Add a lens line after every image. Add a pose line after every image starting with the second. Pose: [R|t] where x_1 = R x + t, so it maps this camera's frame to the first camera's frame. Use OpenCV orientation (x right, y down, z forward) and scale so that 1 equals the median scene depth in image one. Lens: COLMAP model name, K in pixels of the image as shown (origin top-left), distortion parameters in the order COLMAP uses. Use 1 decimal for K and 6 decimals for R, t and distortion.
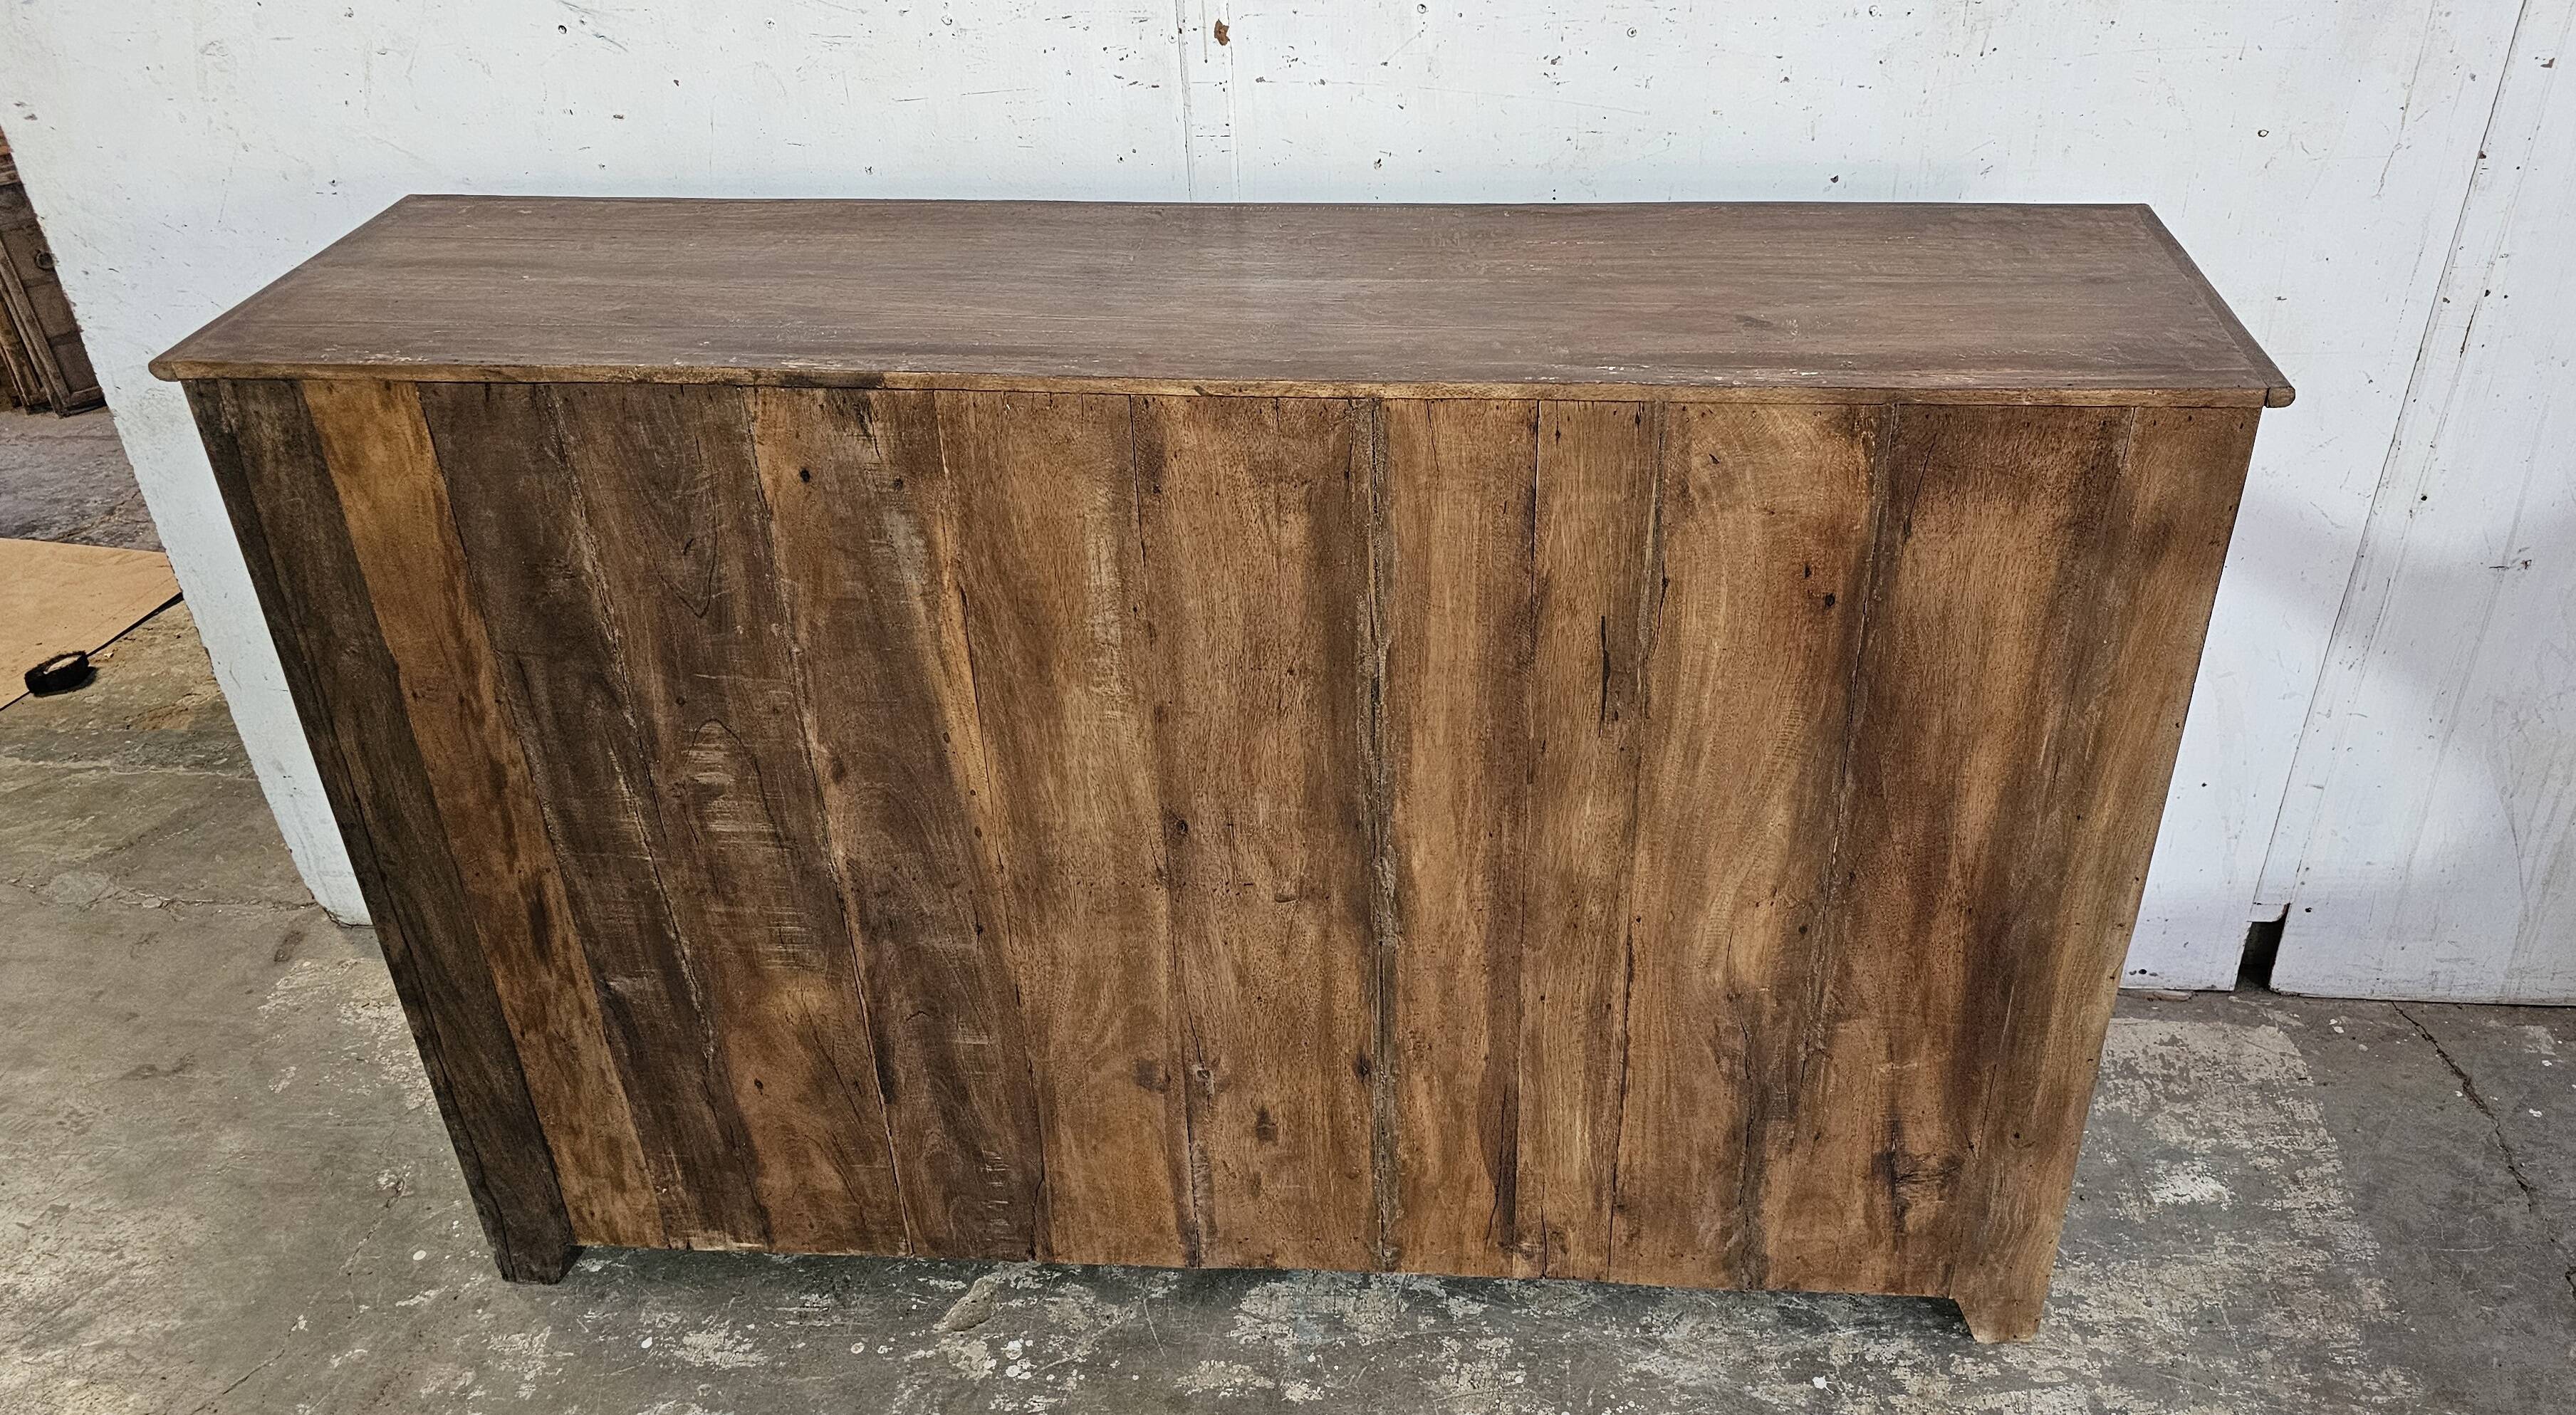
lens RADIAL K [[1961.8, 0, 1376.4], [0, 1961.8, 623.3], [0, 0, 1]] dist [0.046128, -0.044004]
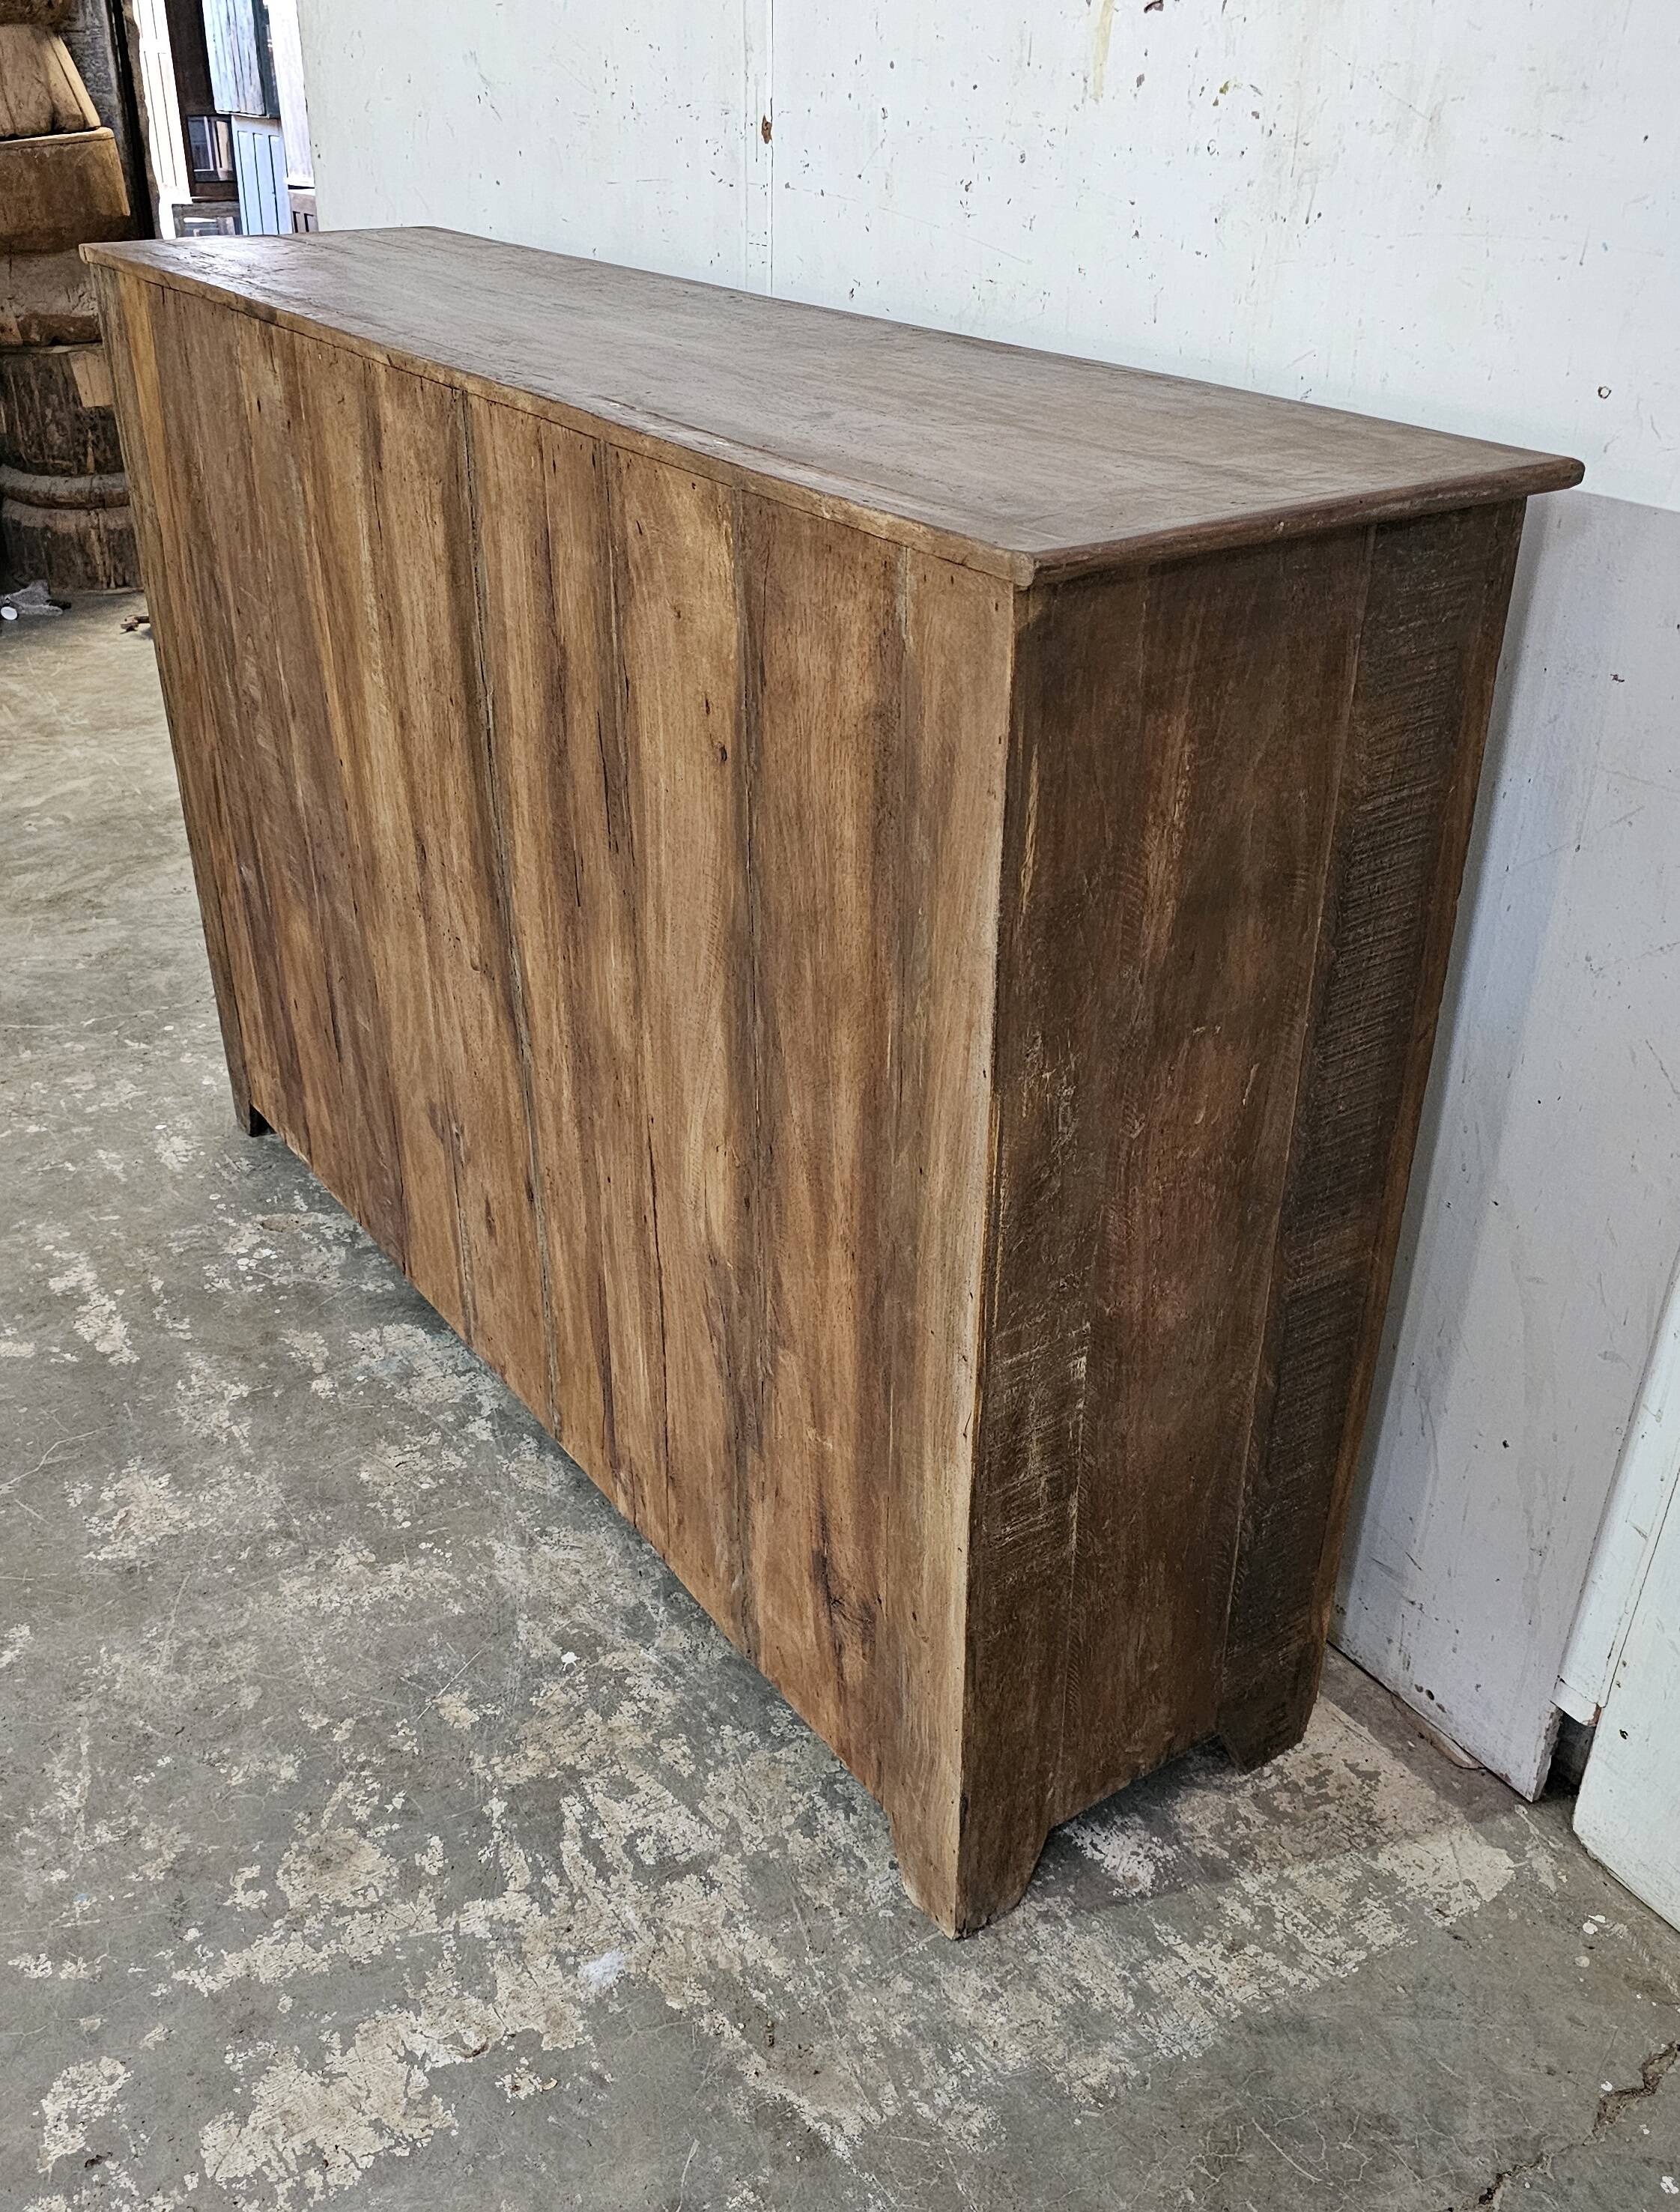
lens RADIAL K [[2040.8, 0, 805.6], [0, 2040.8, 1201.2], [0, 0, 1]] dist [0.028797, 0.000000]
pose [[0.582768, 0.428783, -0.690309, 0.829378], [-0.426119, 0.884554, 0.189702, -0.026835], [0.691957, 0.183601, 0.698202, 0.370722]]
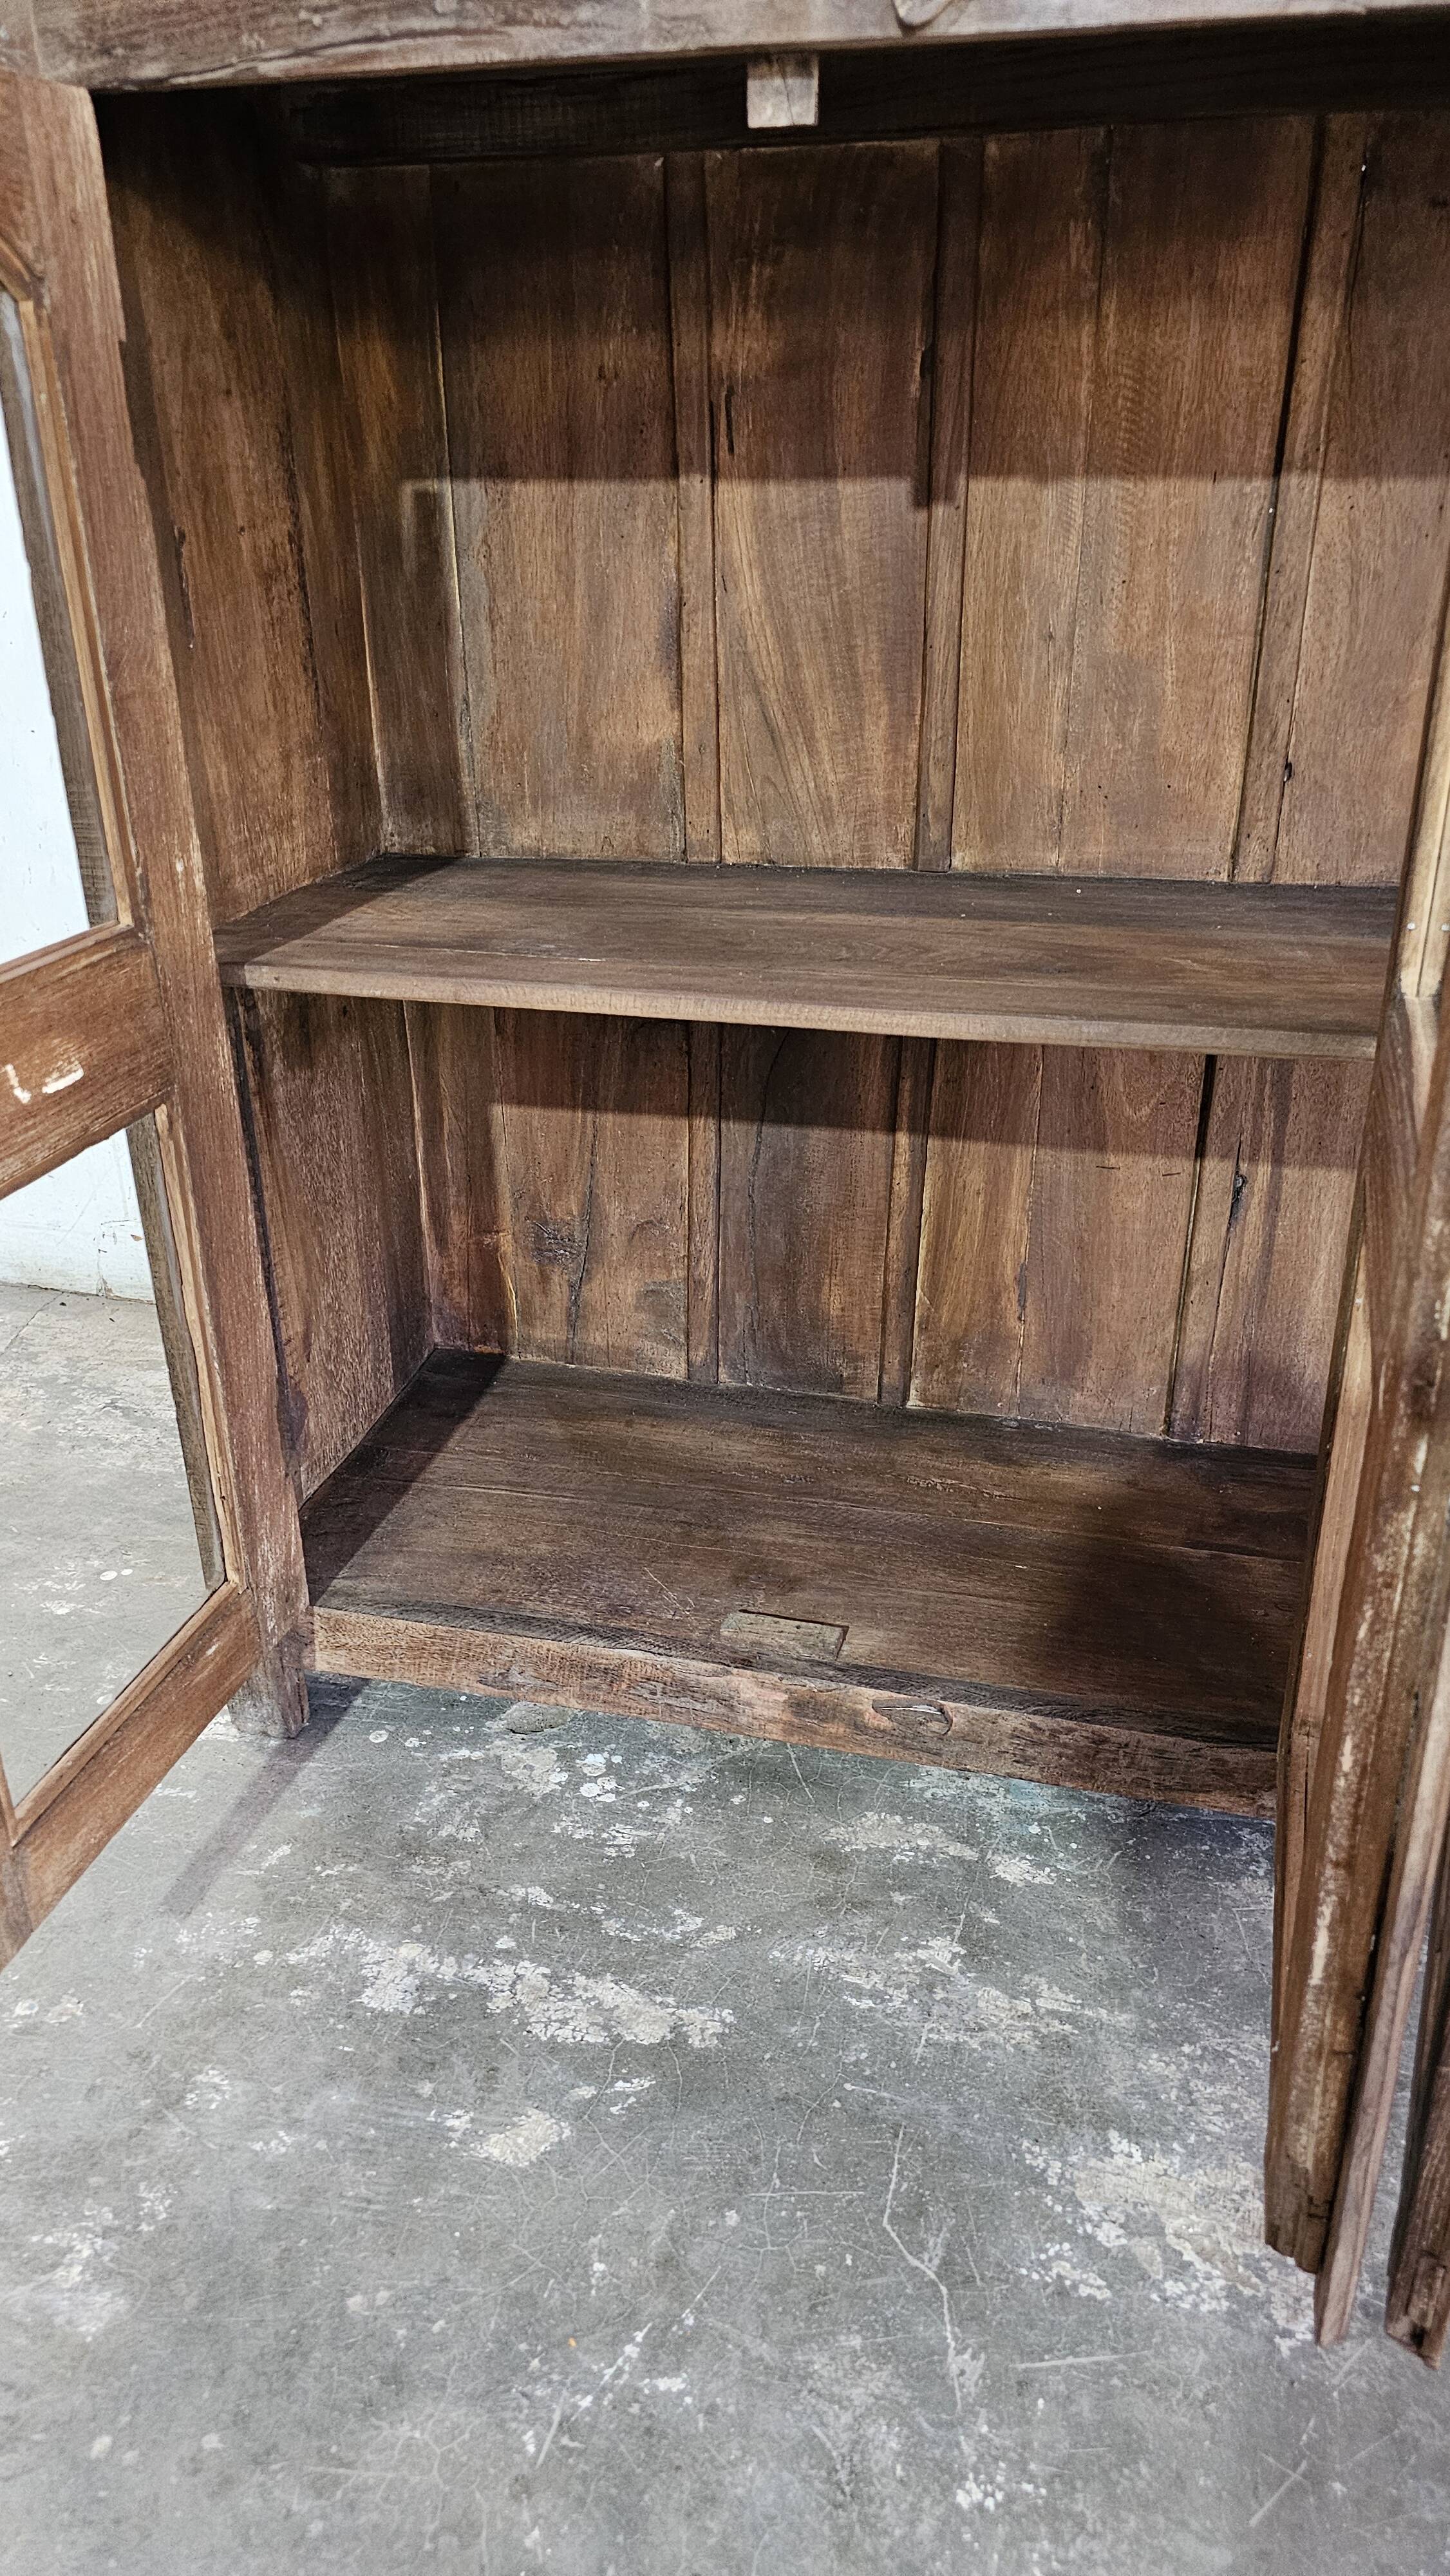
lens RADIAL K [[1744.6, 0, 705.4], [0, 1744.6, 1270.2], [0, 0, 1]] dist [0.053177, -0.054632]
pose [[0.984928, 0.073943, -0.156365, -0.062683], [-0.090443, 0.990749, -0.101176, 0.255726], [0.147437, 0.113793, 0.982504, 0.386106]]
